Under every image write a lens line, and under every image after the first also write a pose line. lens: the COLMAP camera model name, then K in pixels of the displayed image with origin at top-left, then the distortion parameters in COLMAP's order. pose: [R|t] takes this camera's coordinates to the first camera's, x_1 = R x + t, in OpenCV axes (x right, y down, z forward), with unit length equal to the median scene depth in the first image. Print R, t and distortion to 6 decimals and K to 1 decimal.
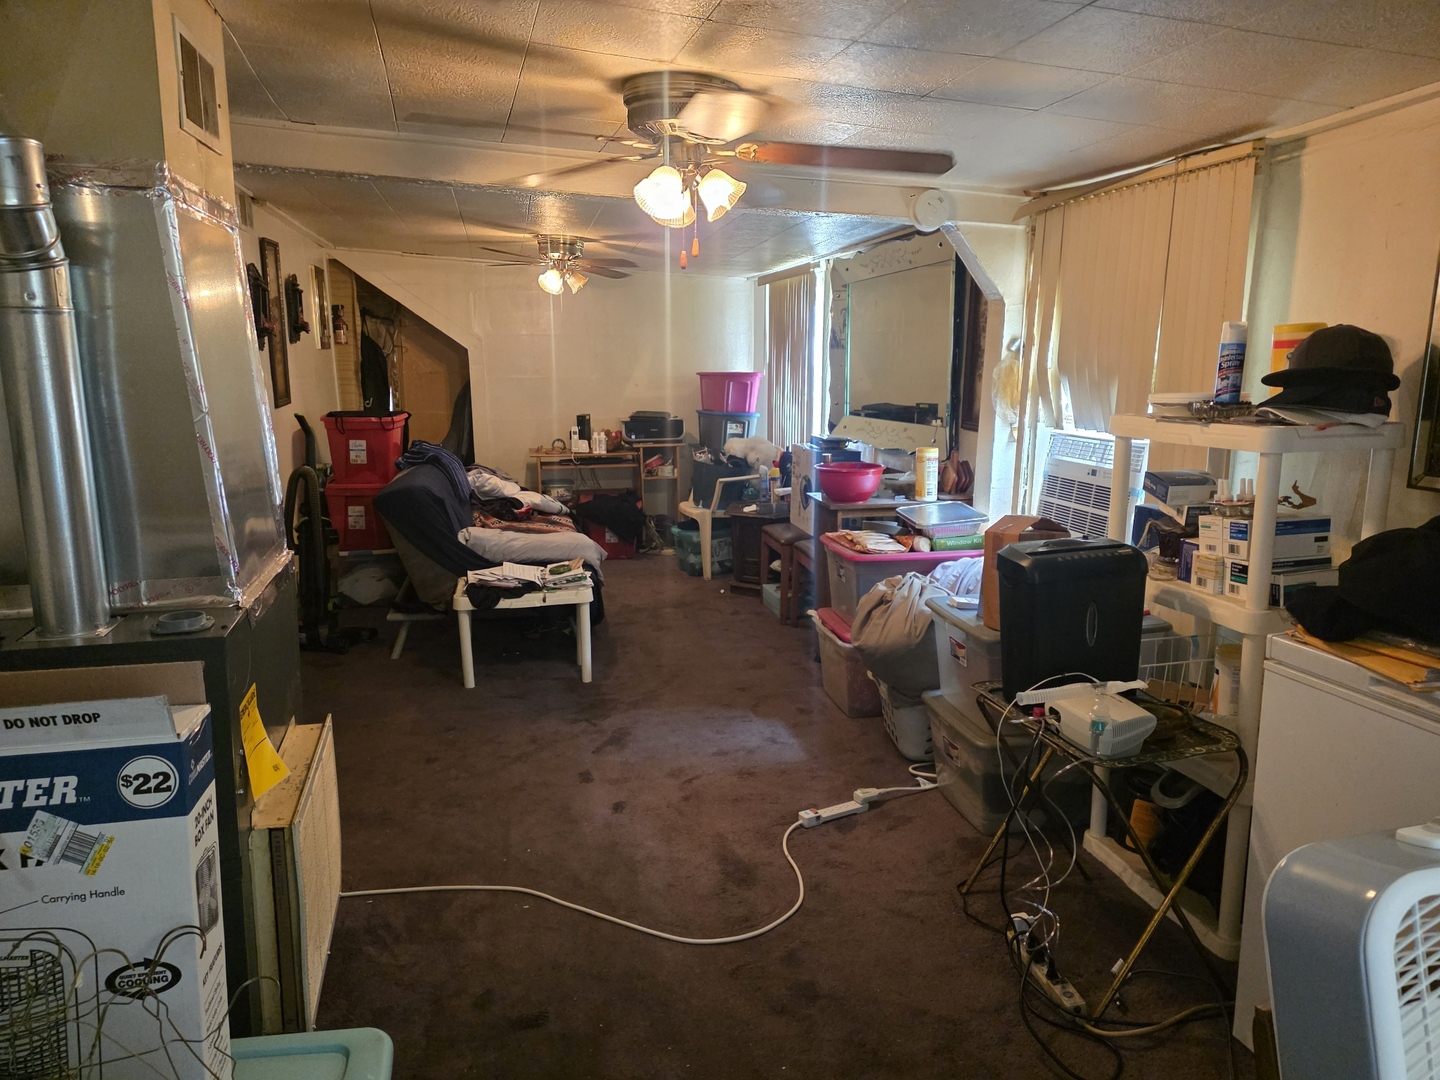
lens RADIAL K [[996.1, 0, 710.3], [0, 996.1, 525.4], [0, 0, 1]] dist [0.085472, -0.017027]
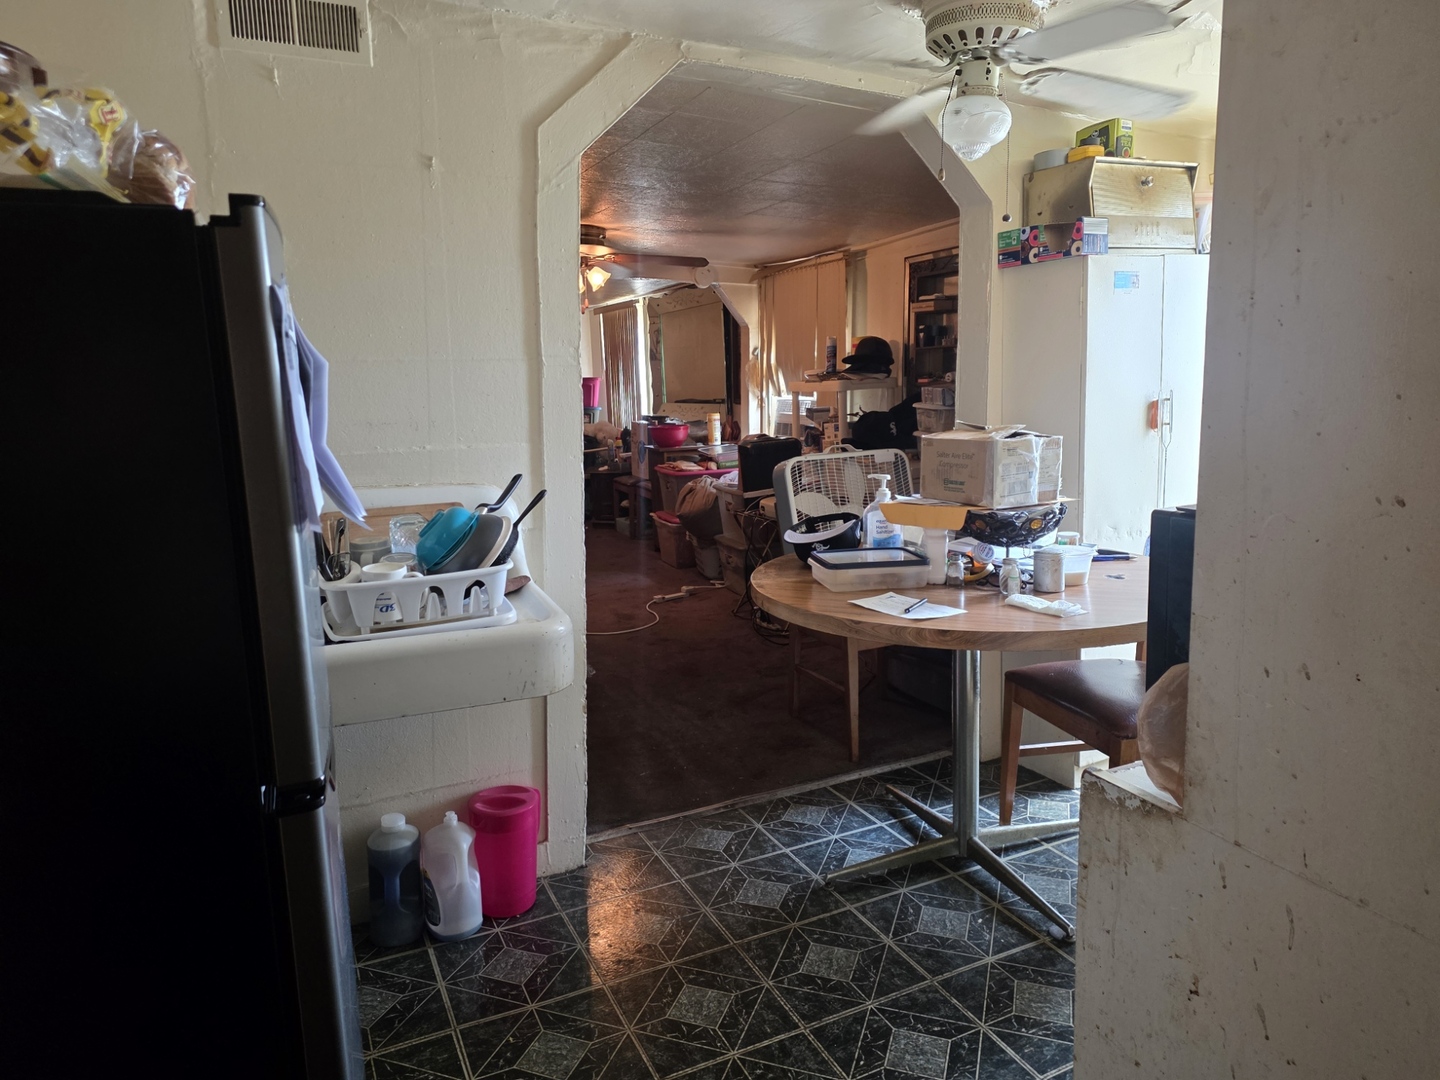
lens RADIAL K [[996.1, 0, 718.2], [0, 996.1, 549.2], [0, 0, 1]] dist [0.085472, -0.017027]
pose [[0.981055, -0.061896, 0.183576, -0.108426], [0.061322, 0.998079, 0.008807, 0.150052], [-0.183768, 0.002617, 0.982966, -0.721205]]
